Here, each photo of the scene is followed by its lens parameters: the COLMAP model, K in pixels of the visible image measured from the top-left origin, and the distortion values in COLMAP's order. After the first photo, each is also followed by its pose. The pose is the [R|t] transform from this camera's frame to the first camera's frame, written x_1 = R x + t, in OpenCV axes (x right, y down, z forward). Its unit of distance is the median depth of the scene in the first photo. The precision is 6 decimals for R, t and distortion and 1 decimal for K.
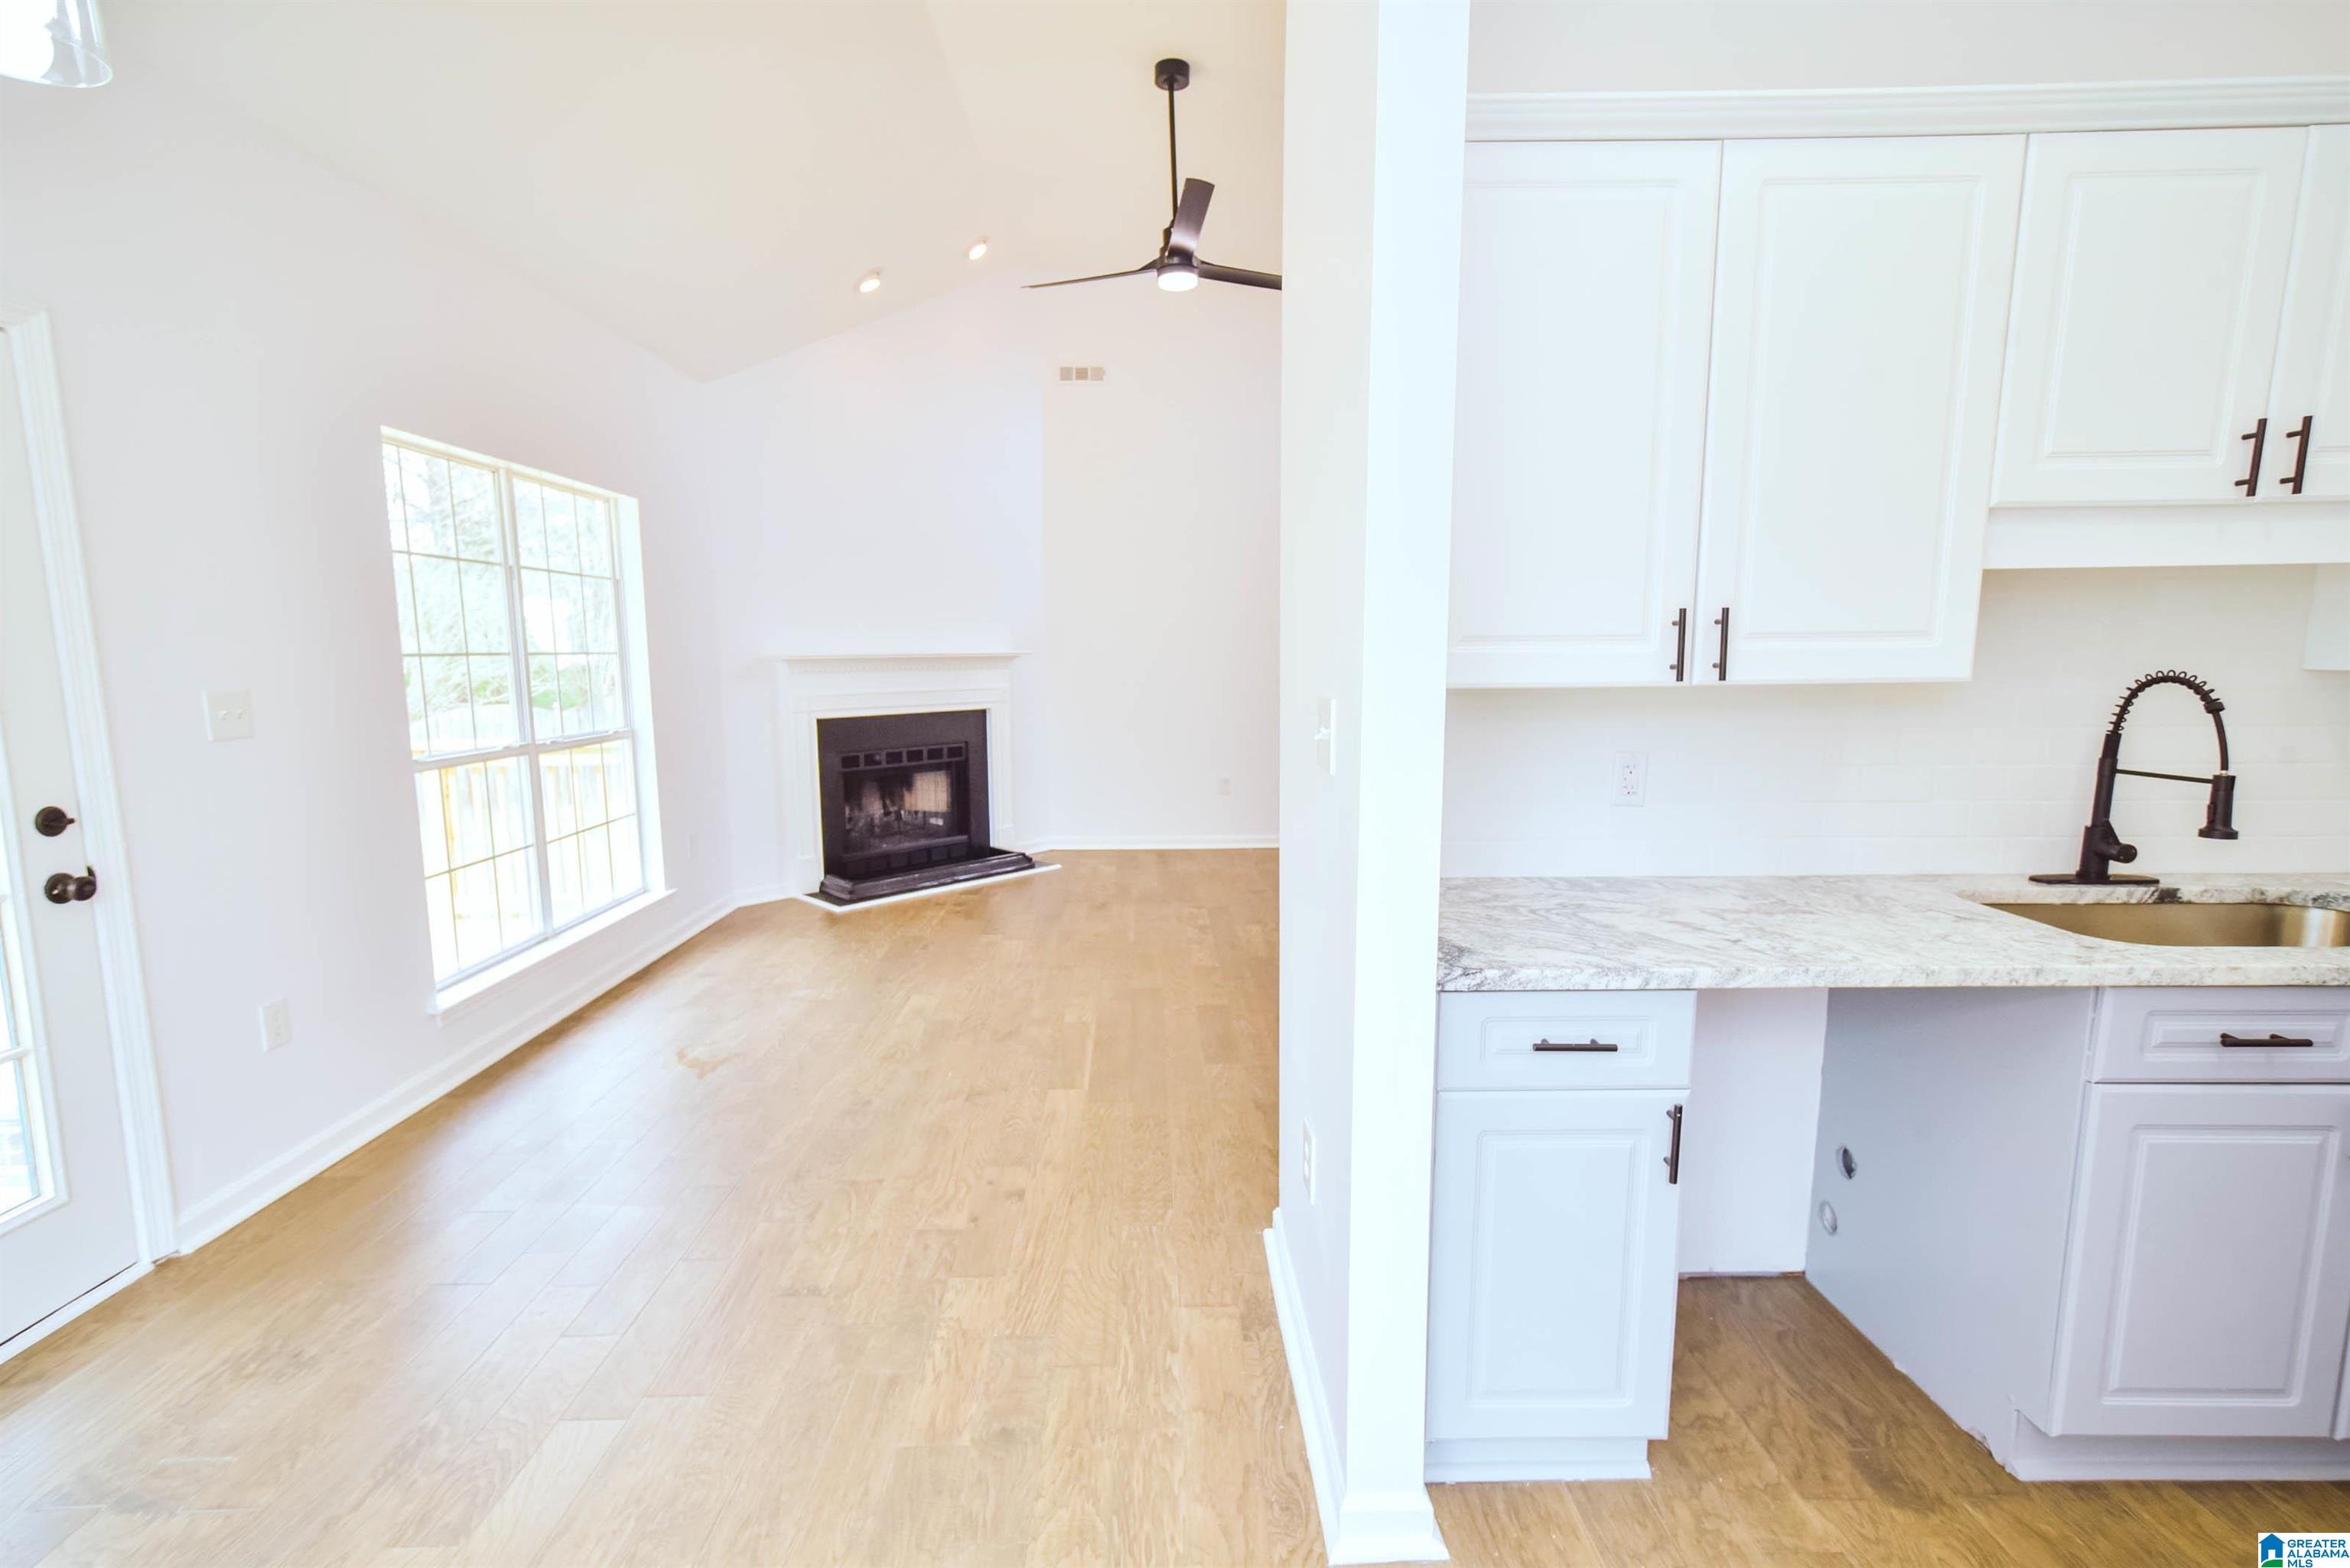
lens RADIAL K [[1082.8, 0, 1174.9], [0, 1082.8, 787.1], [0, 0, 1]] dist [-0.000847, 0.010395]
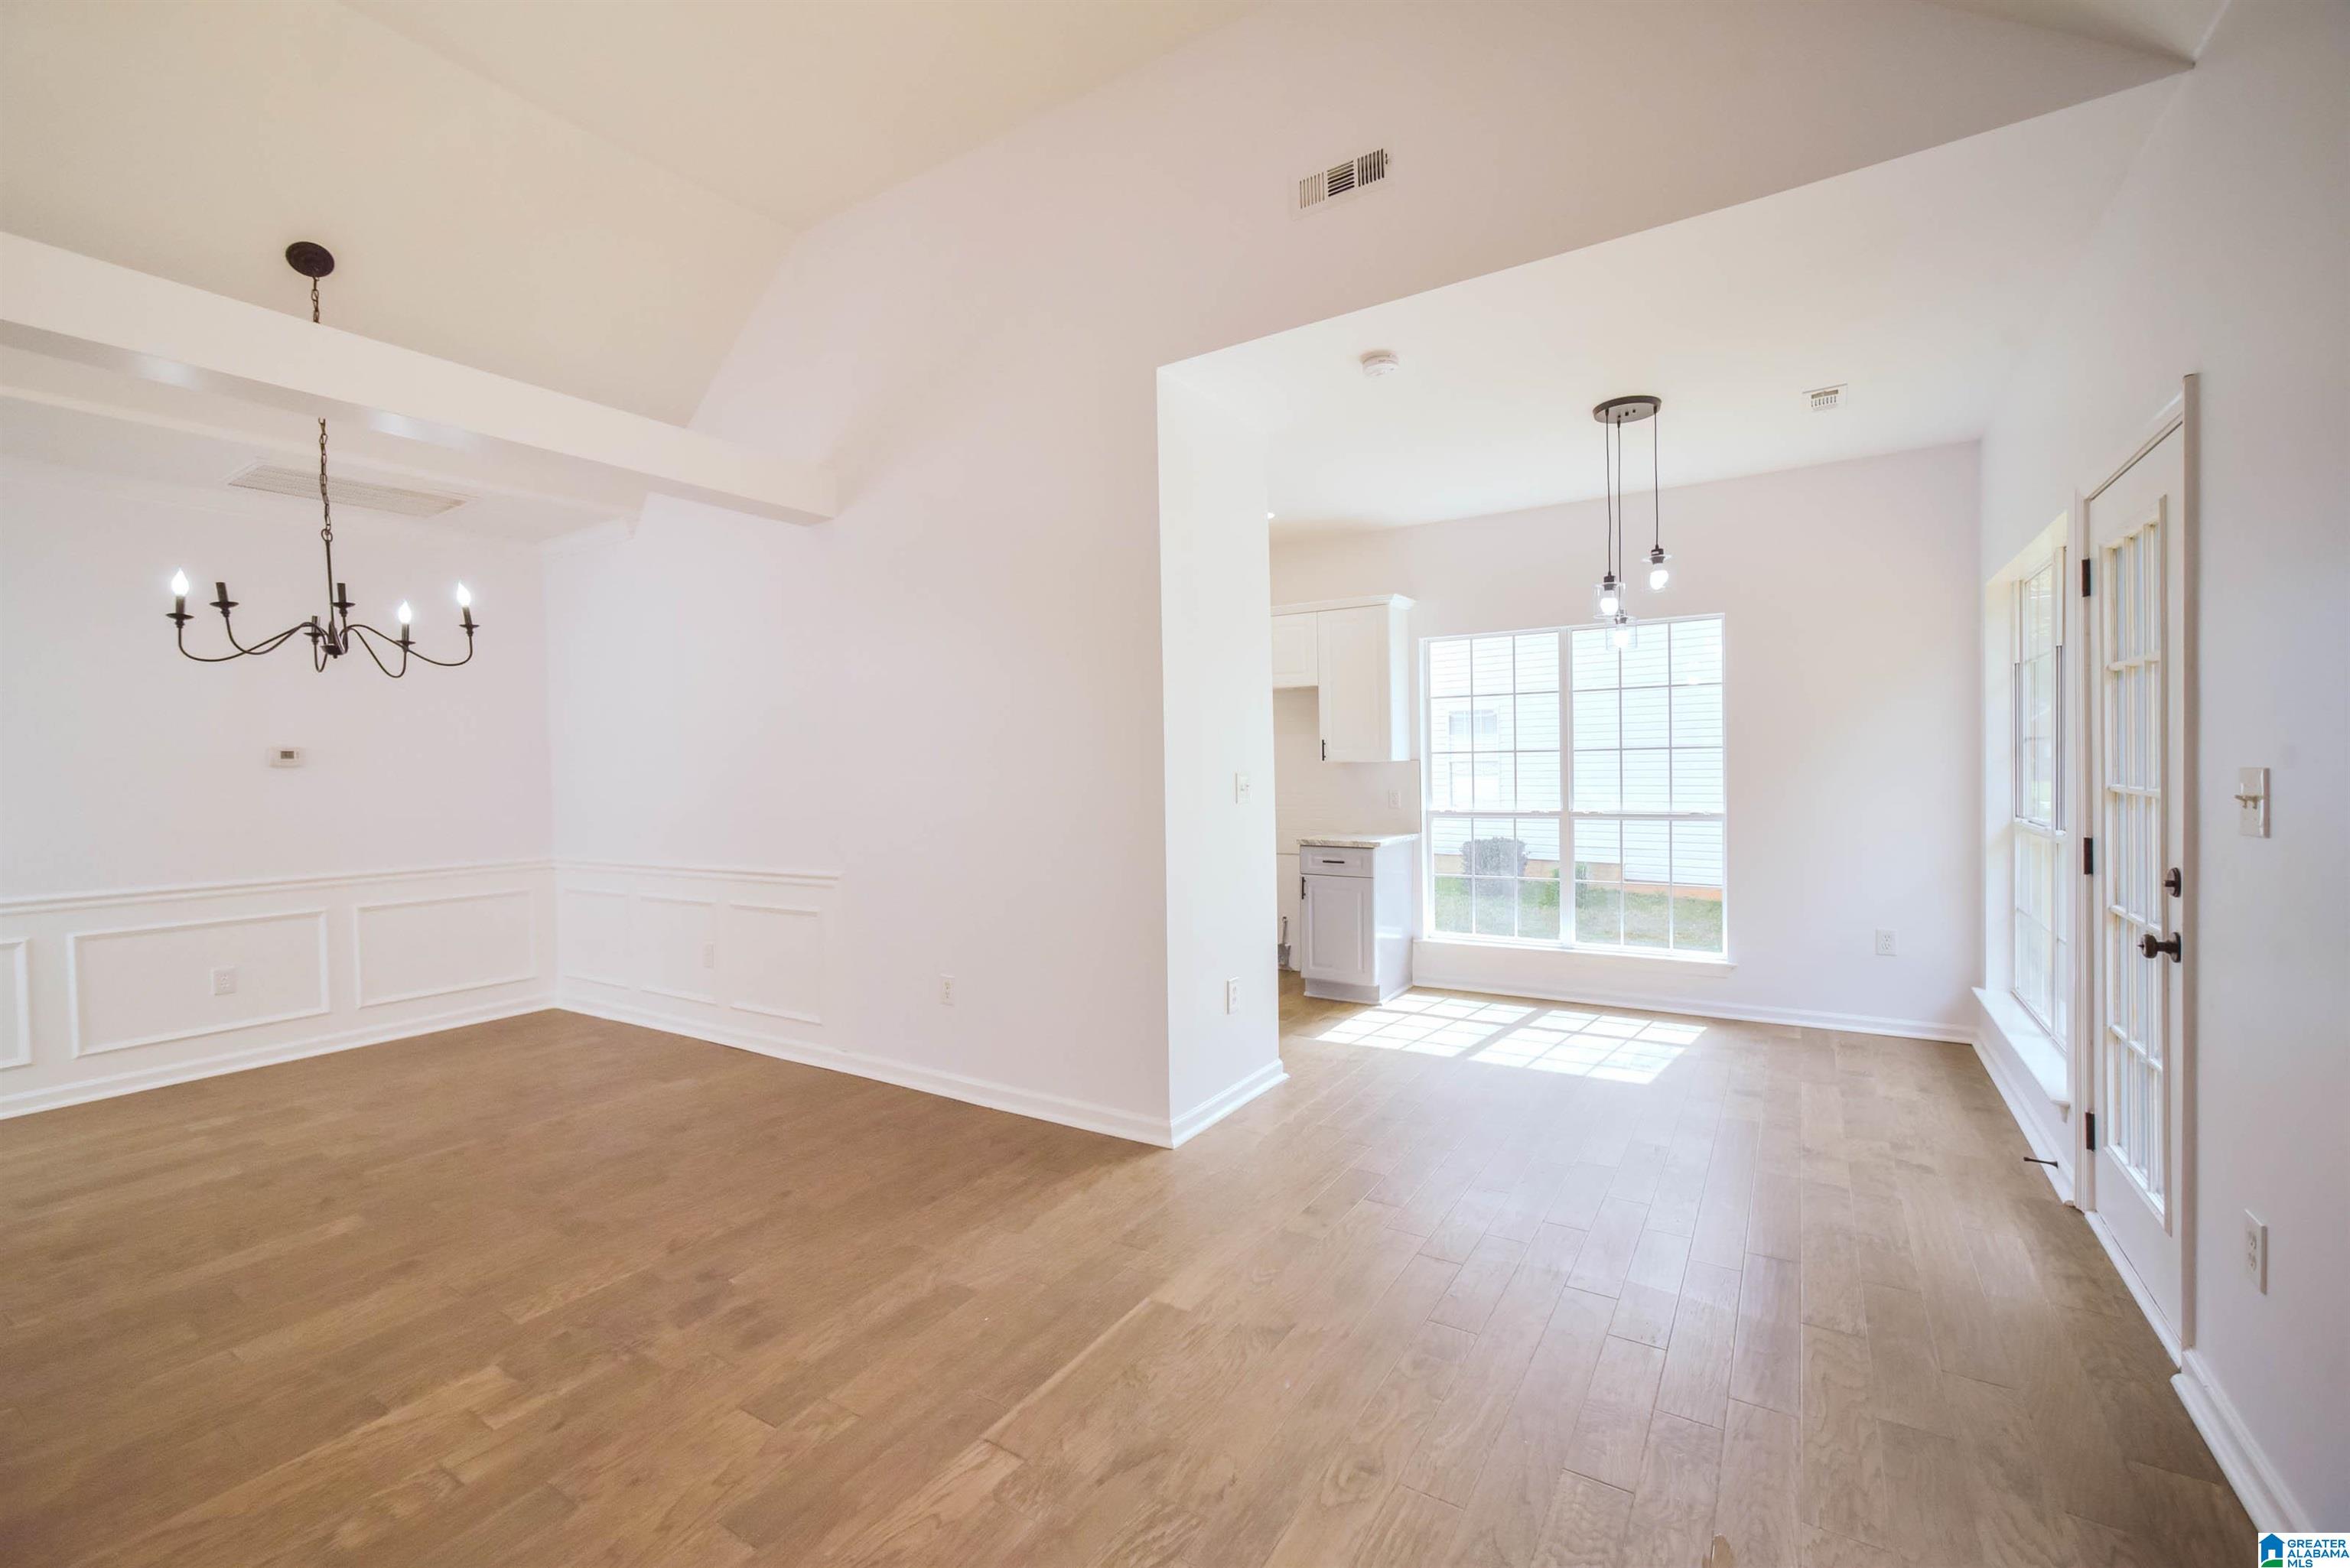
lens RADIAL K [[987.7, 0, 1154.2], [0, 987.7, 798.8], [0, 0, 1]] dist [-0.013818, 0.010730]
pose [[-0.819699, 0.003997, 0.572781, -0.400610], [0.101147, 0.985272, 0.137874, -0.145041], [-0.563794, 0.170950, -0.808030, 1.213768]]
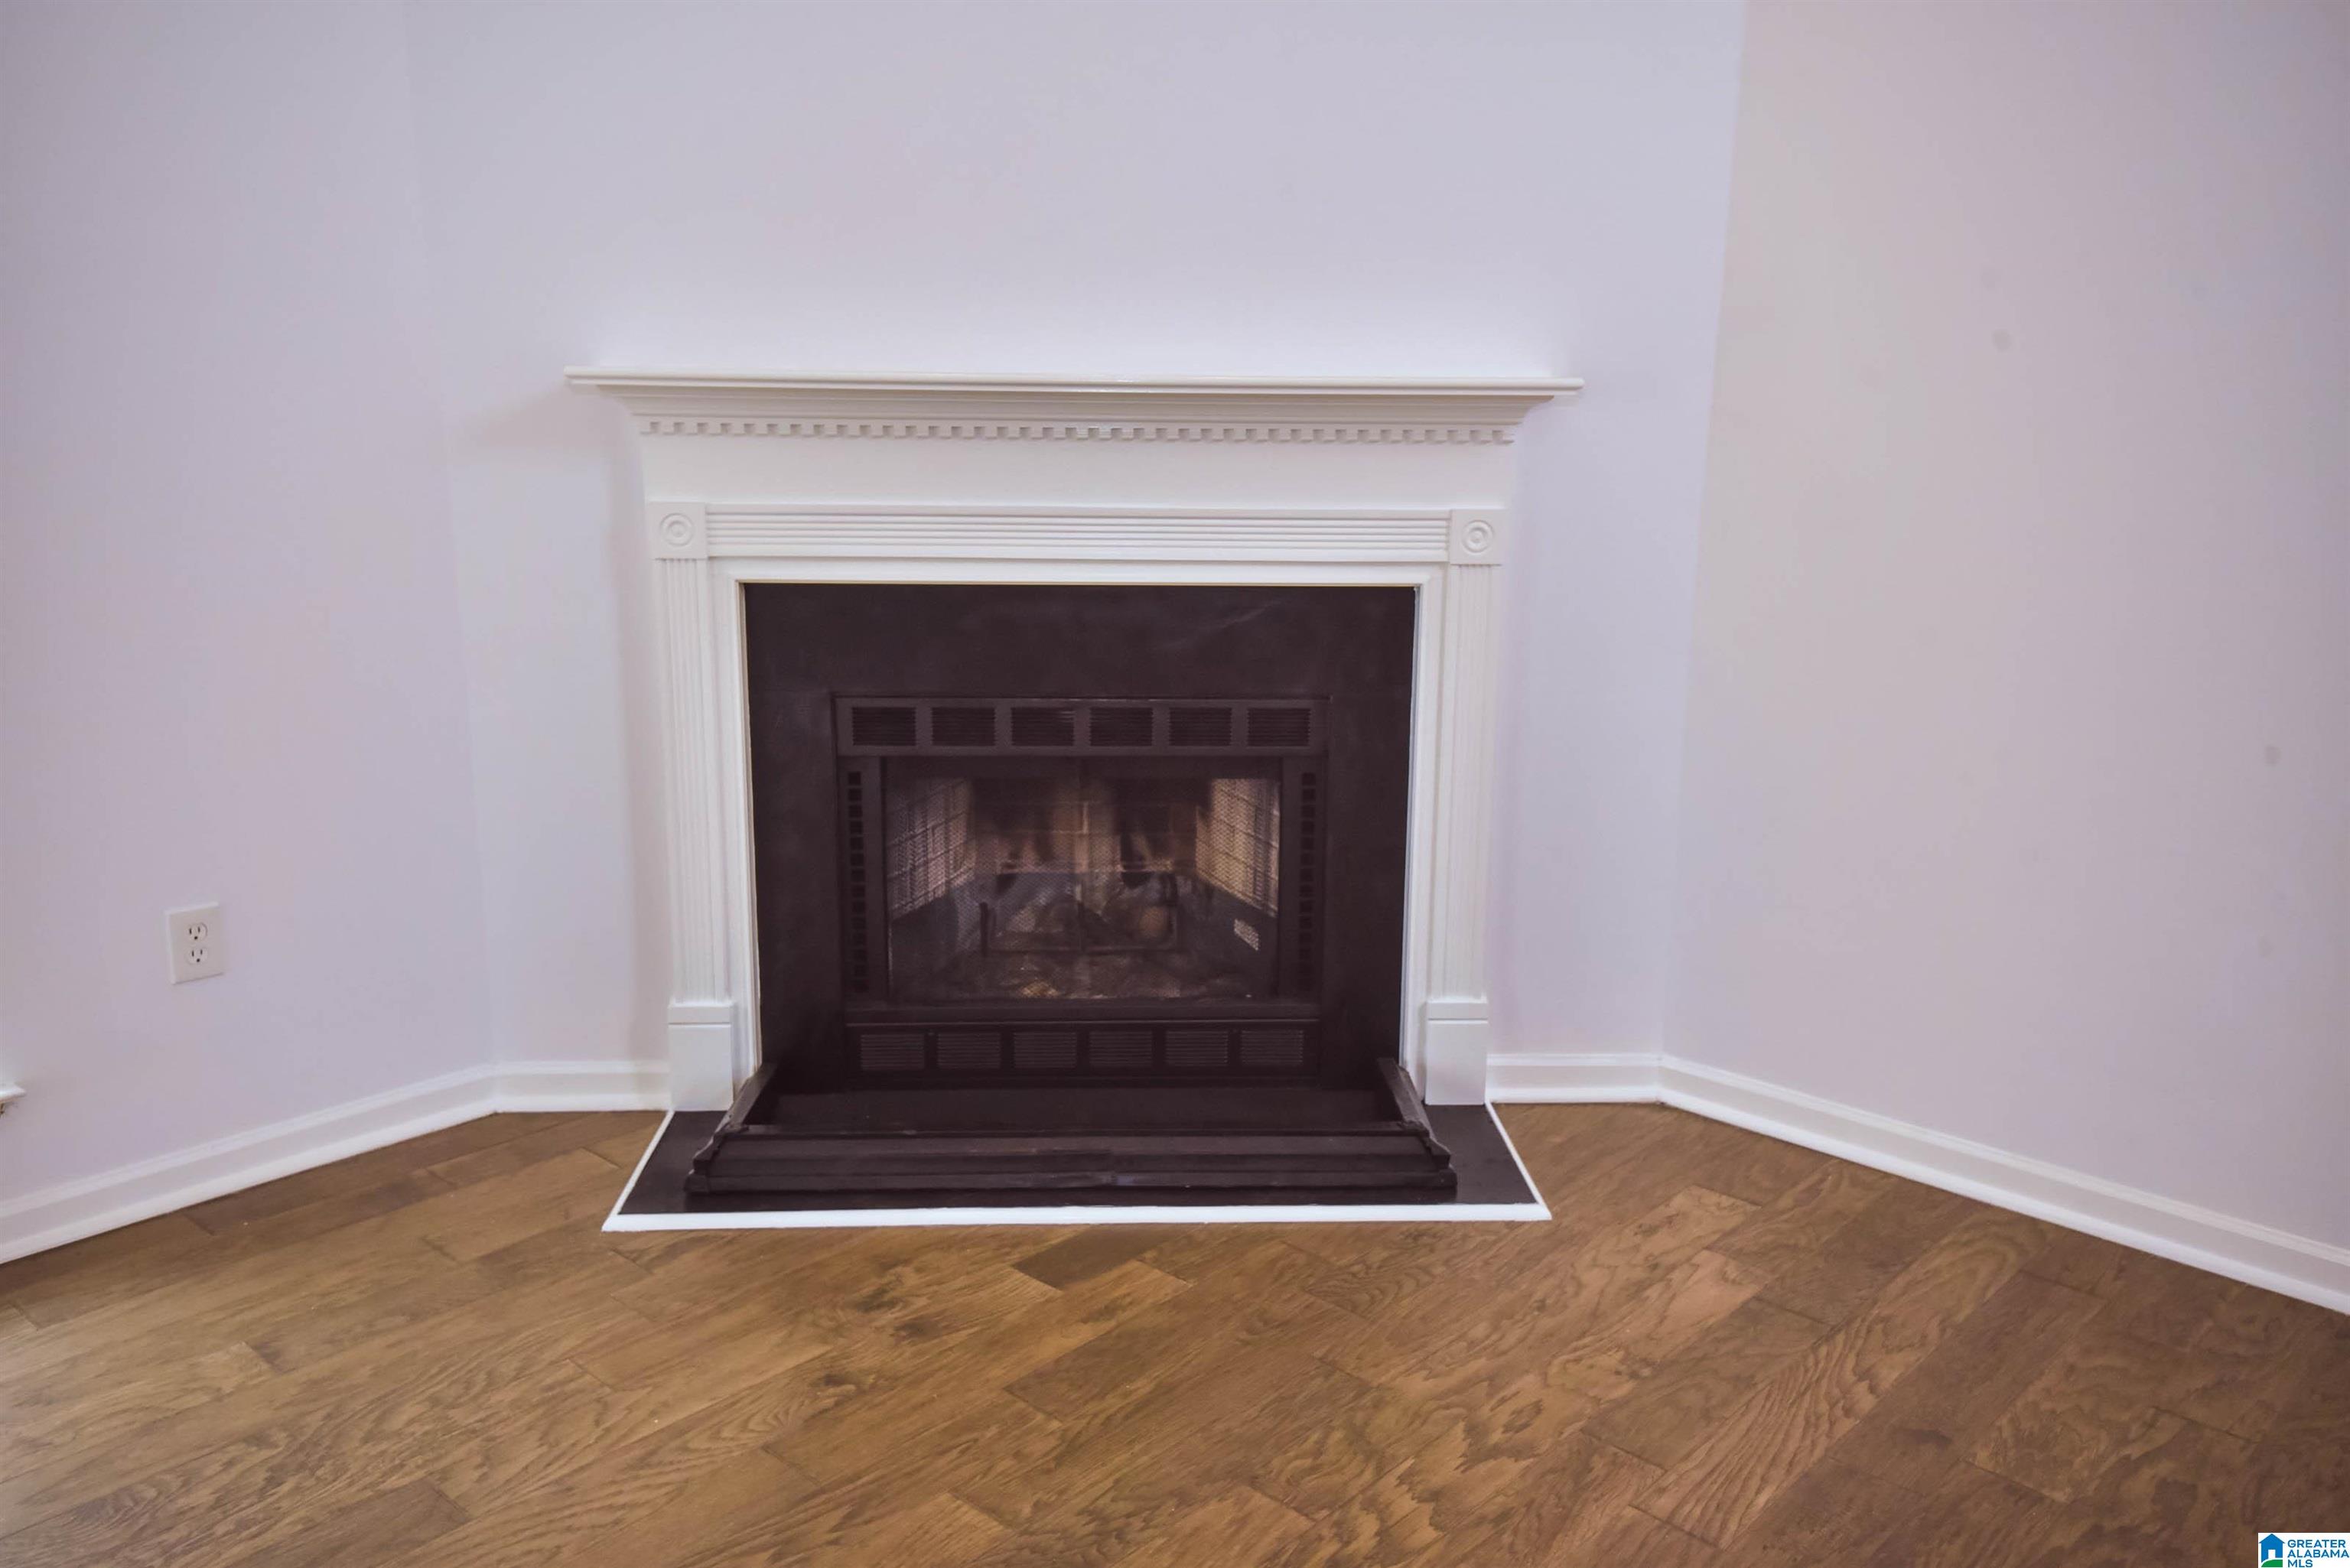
lens RADIAL K [[1858.3, 0, 1167.3], [0, 1858.3, 775.1], [0, 0, 1]] dist [0.096019, 0.001217]
pose [[0.714748, 0.164529, -0.679754, 0.189383], [-0.105937, 0.986190, 0.127309, -0.126730], [0.691313, -0.018983, 0.722306, 0.971375]]
